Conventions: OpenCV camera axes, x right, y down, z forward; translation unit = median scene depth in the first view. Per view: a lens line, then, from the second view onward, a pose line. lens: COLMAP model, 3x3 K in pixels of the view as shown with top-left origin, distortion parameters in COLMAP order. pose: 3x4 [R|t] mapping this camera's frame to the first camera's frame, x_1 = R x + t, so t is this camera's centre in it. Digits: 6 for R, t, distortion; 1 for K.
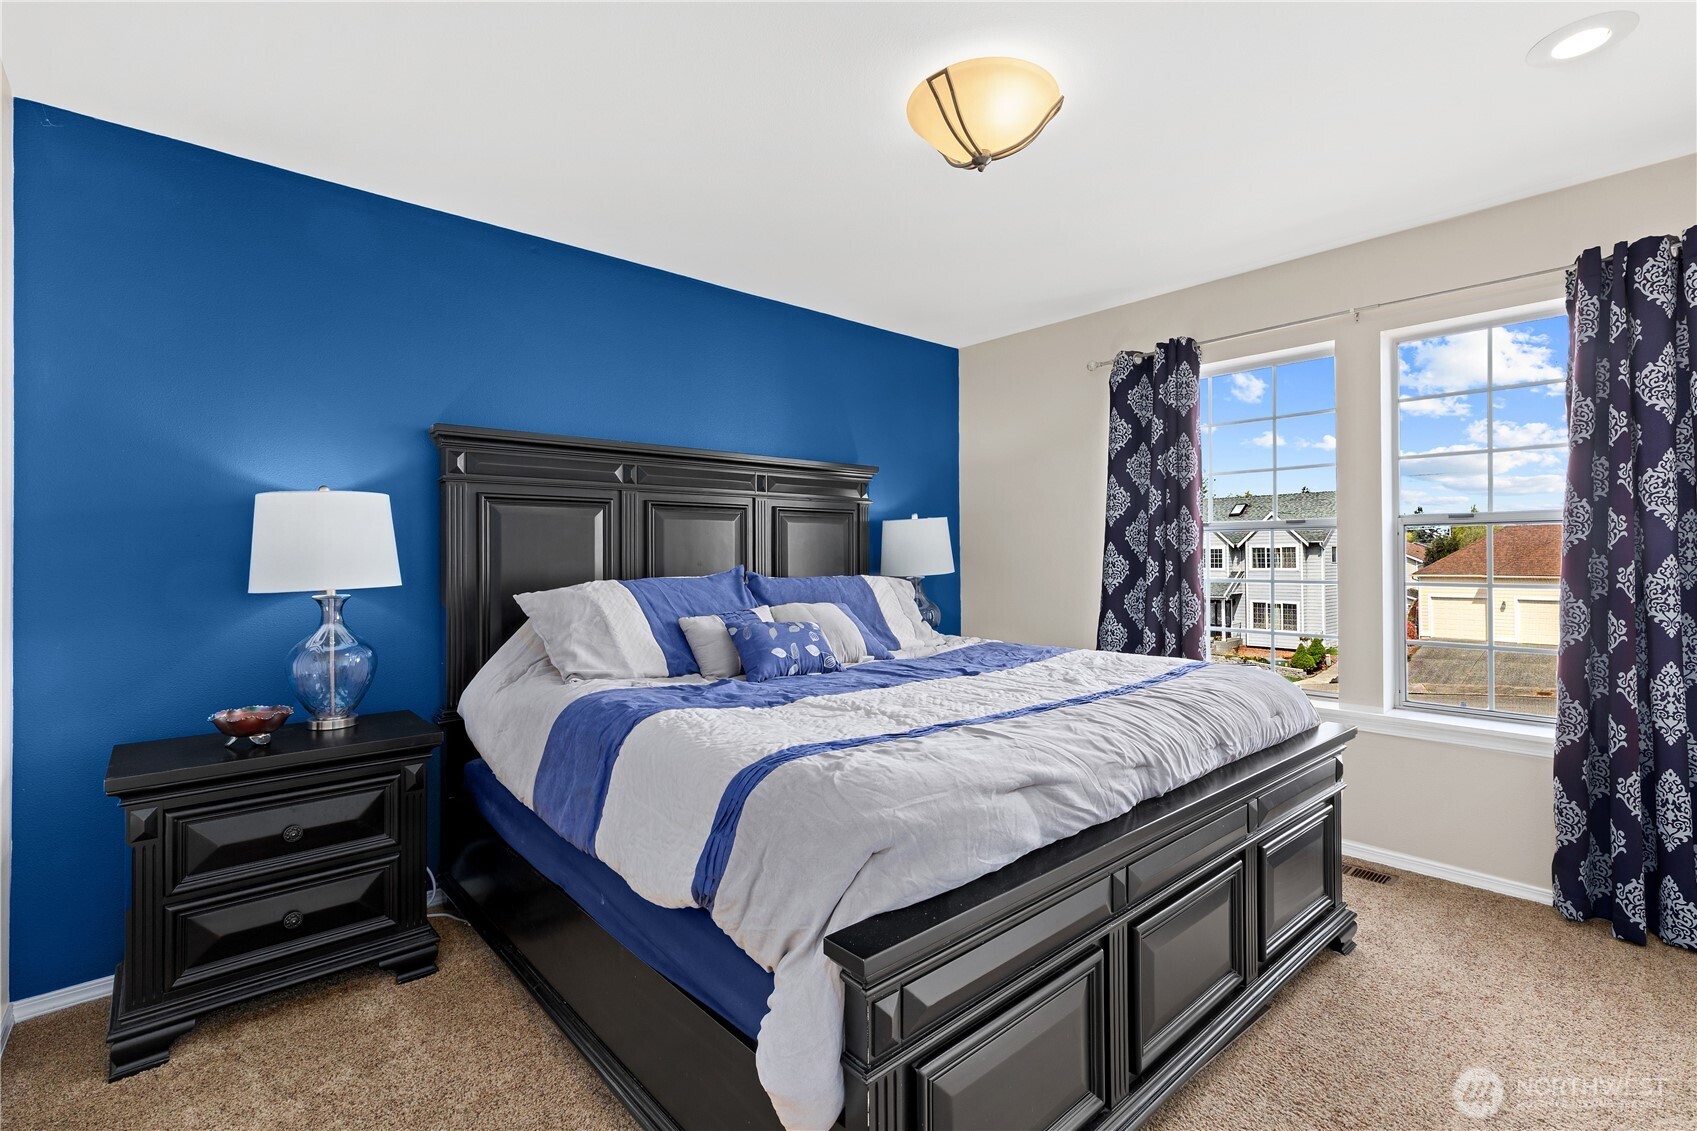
lens RADIAL K [[769.9, 0, 848.6], [0, 769.9, 573.9], [0, 0, 1]] dist [0.003490, -0.000028]
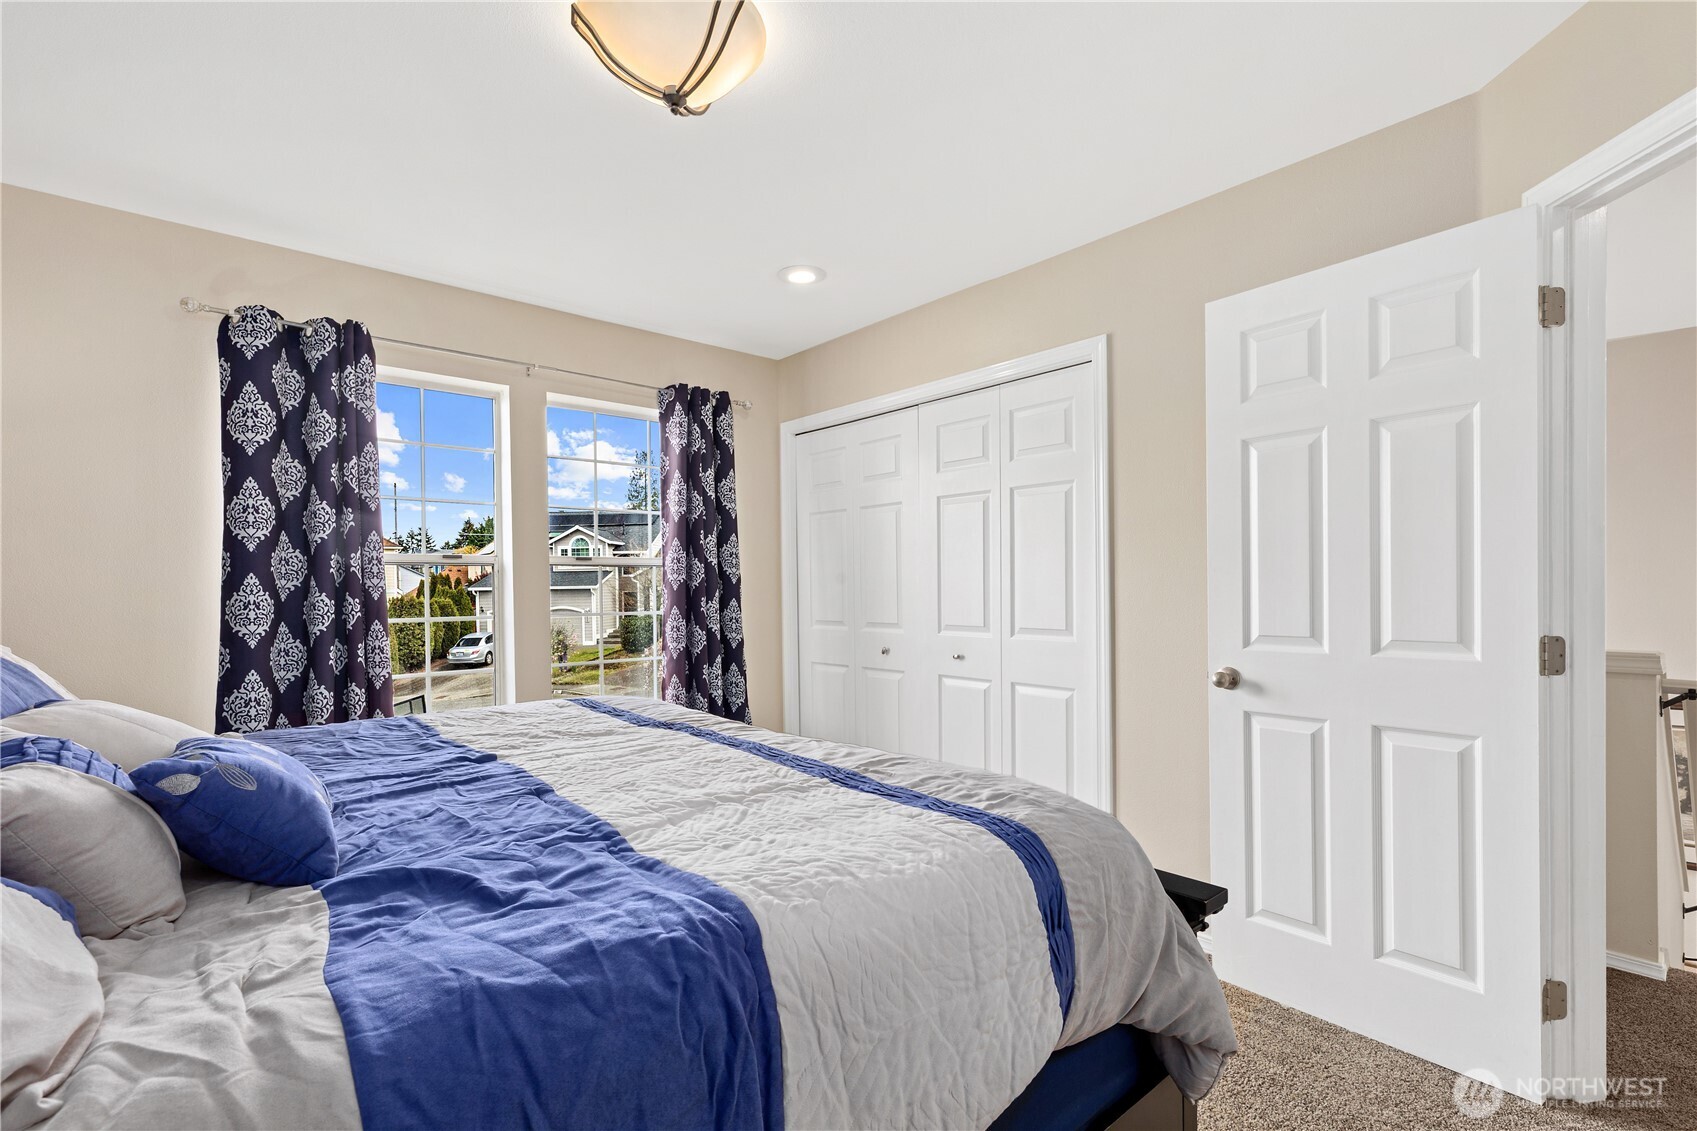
lens RADIAL K [[769.9, 0, 848.6], [0, 769.9, 573.9], [0, 0, 1]] dist [0.003490, -0.000028]
pose [[0.010597, 0.024023, 0.999655, -0.369722], [0.032724, 0.999168, -0.024358, -0.005896], [-0.999408, 0.032971, 0.009802, 0.483859]]
